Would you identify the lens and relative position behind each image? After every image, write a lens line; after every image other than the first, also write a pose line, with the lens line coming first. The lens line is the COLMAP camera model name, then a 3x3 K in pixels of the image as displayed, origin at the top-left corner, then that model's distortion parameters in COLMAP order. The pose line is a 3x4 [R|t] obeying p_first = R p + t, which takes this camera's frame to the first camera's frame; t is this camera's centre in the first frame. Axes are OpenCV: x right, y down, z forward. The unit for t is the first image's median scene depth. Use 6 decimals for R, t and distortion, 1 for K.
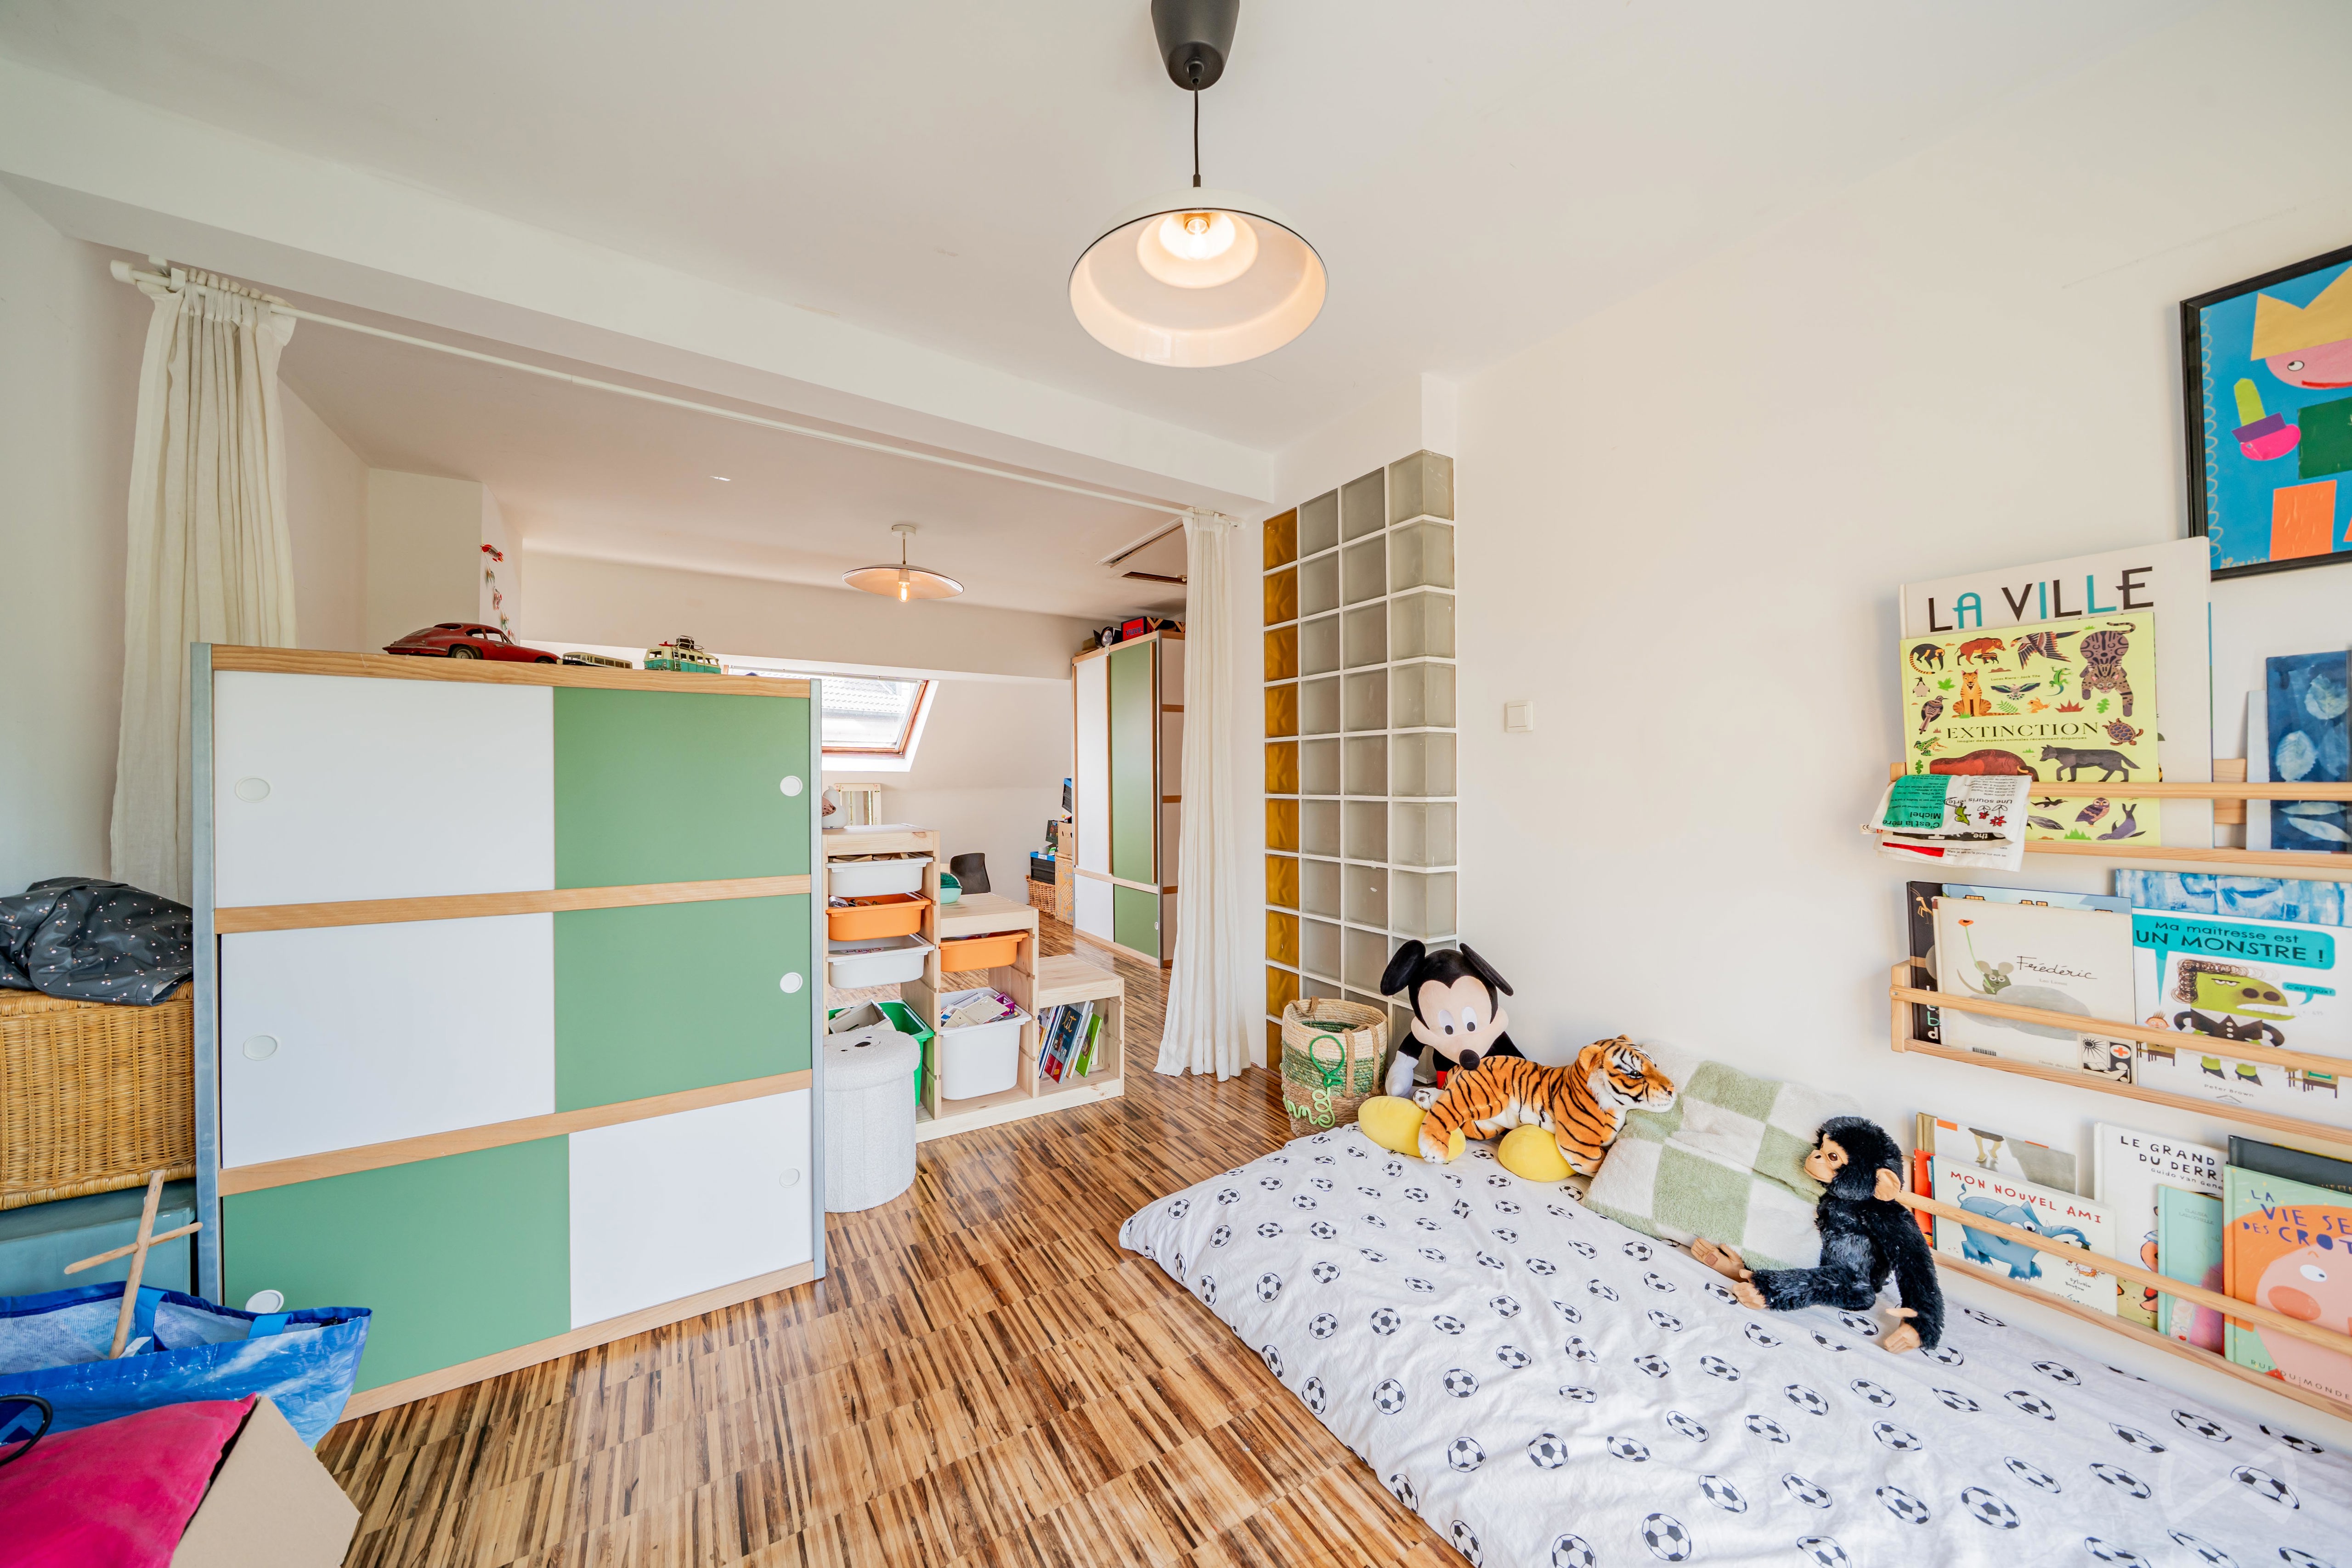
lens RADIAL K [[807.6, 0, 1176.0], [0, 807.6, 775.0], [0, 0, 1]] dist [0.001400, -0.000277]
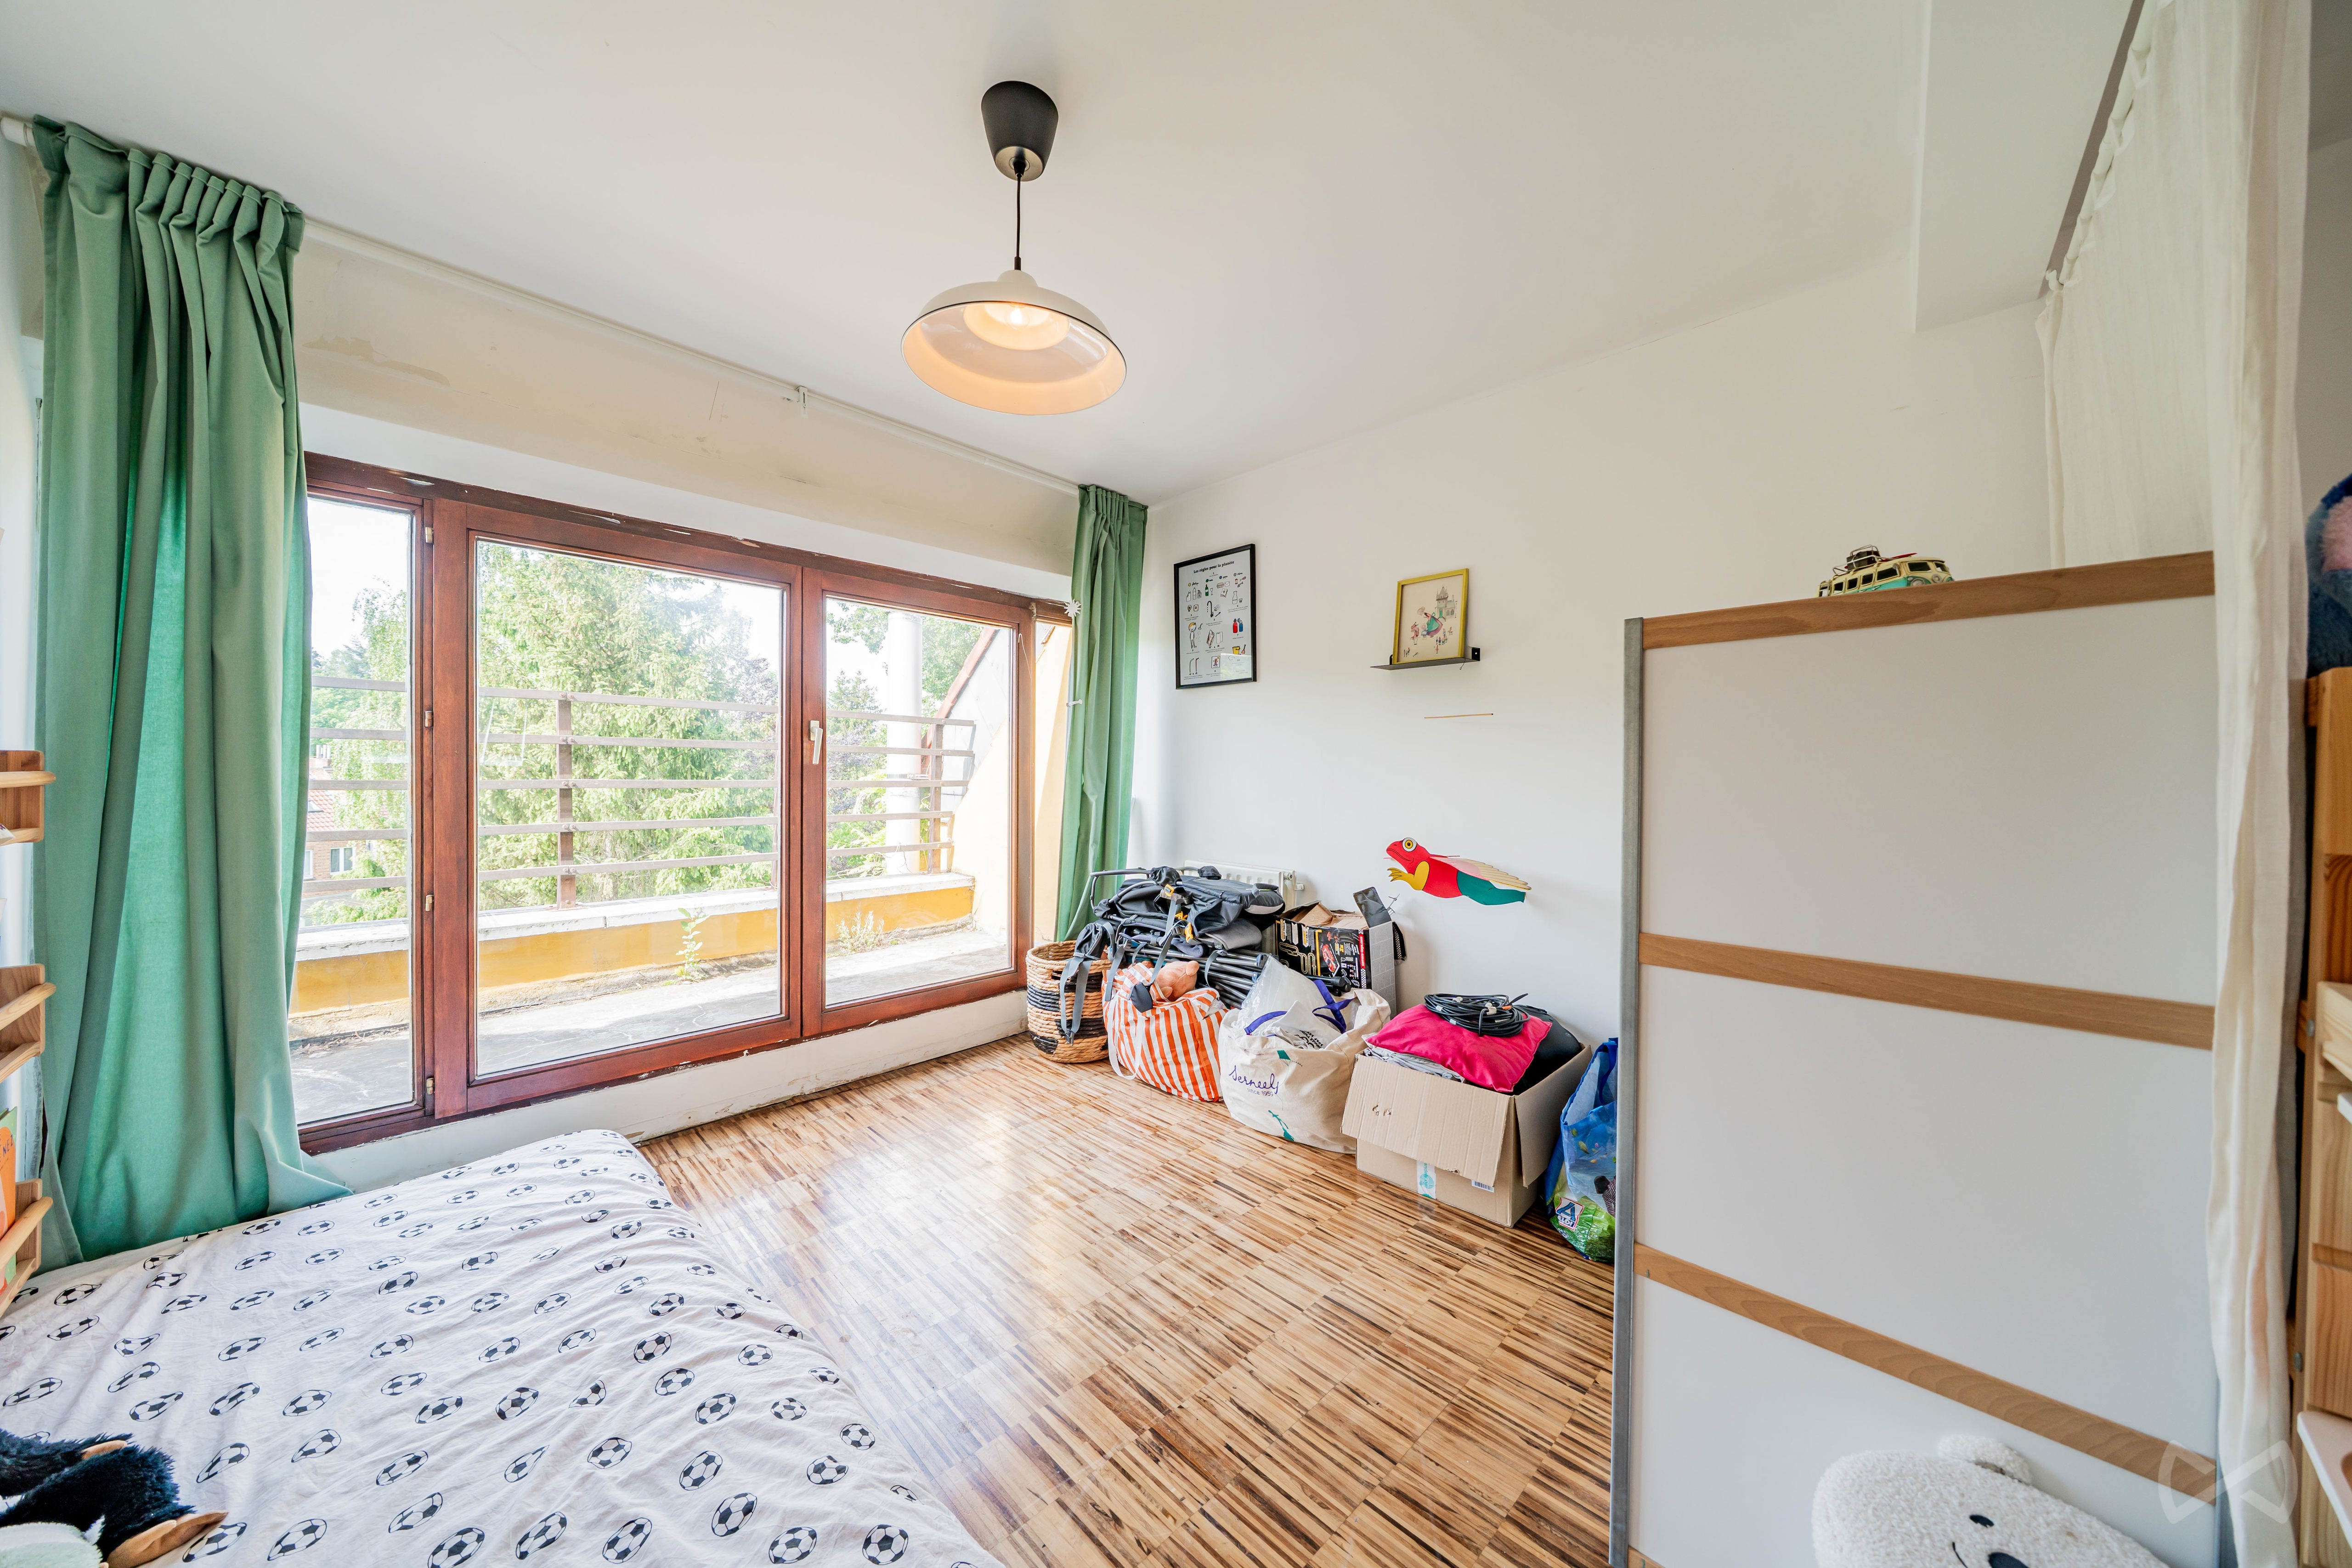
lens RADIAL K [[807.6, 0, 1177.2], [0, 807.6, 785.4], [0, 0, 1]] dist [0.001400, -0.000277]
pose [[-0.977039, -0.002438, -0.213046, 0.040975], [-0.004956, 0.999924, 0.011289, 0.005911], [0.213002, 0.012086, -0.976977, 1.882396]]
